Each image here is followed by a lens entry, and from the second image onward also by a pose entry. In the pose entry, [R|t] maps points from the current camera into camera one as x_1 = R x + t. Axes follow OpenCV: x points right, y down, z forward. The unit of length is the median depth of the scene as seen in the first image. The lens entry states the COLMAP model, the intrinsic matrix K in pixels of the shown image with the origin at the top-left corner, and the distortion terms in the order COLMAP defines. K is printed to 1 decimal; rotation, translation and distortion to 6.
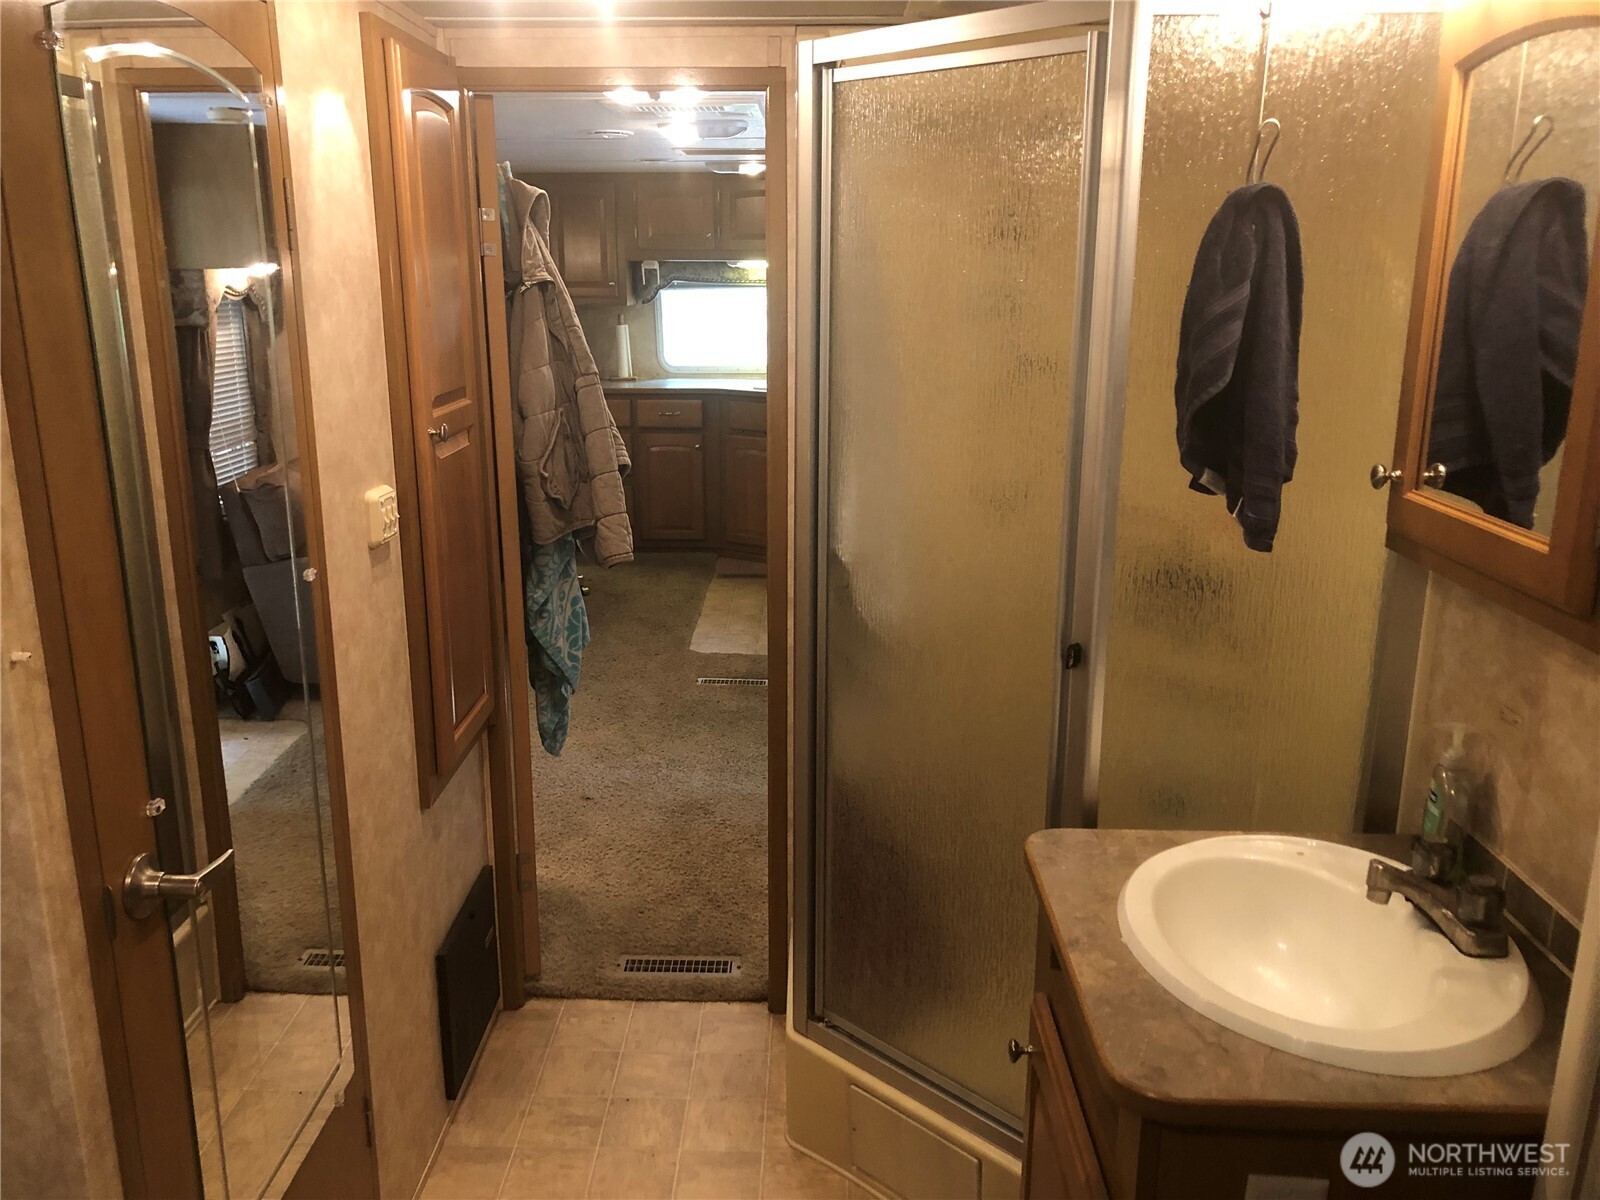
lens RADIAL K [[1302.6, 0, 800.0], [0, 1302.6, 600.0], [0, 0, 1]] dist [0.001115, -0.002035]
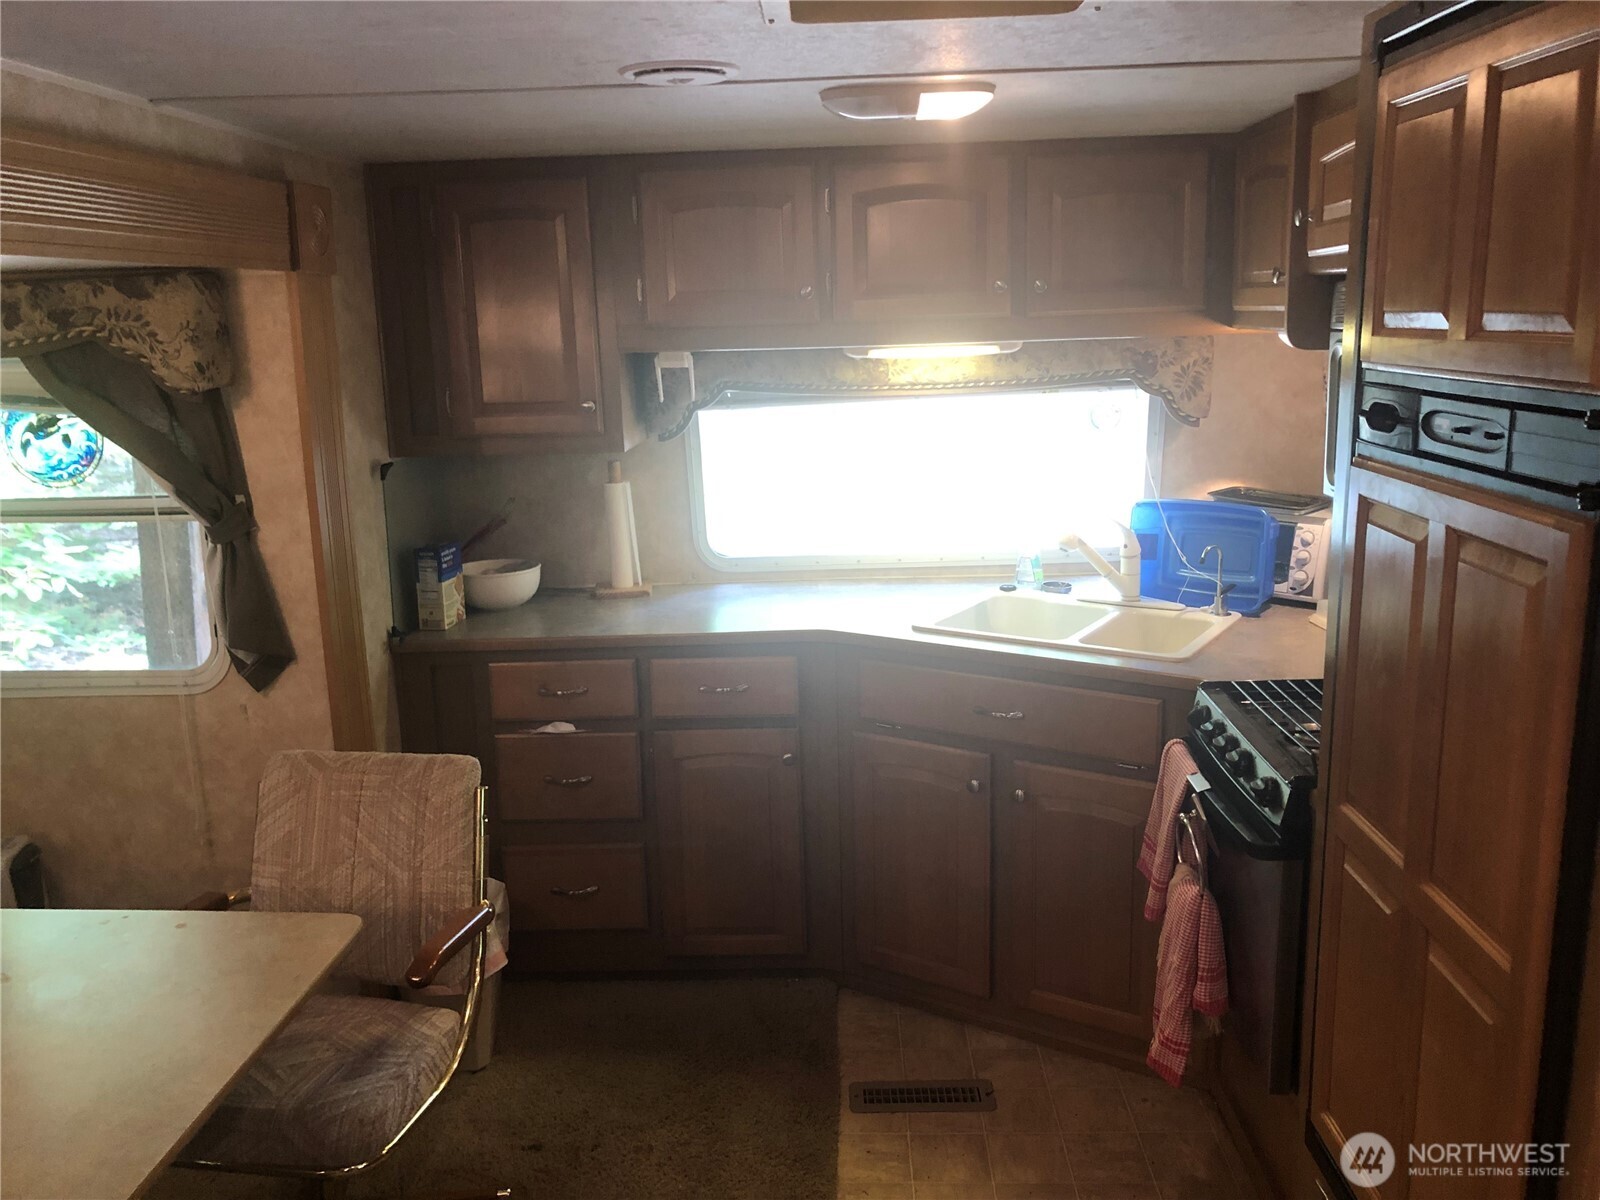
lens RADIAL K [[1295.6, 0, 798.0], [0, 1295.6, 582.5], [0, 0, 1]] dist [0.006696, 0.007369]
pose [[0.999463, -0.023607, -0.022736, -0.062043], [0.022478, 0.998559, -0.048724, -0.153494], [0.023853, 0.048186, 0.998554, 0.541583]]
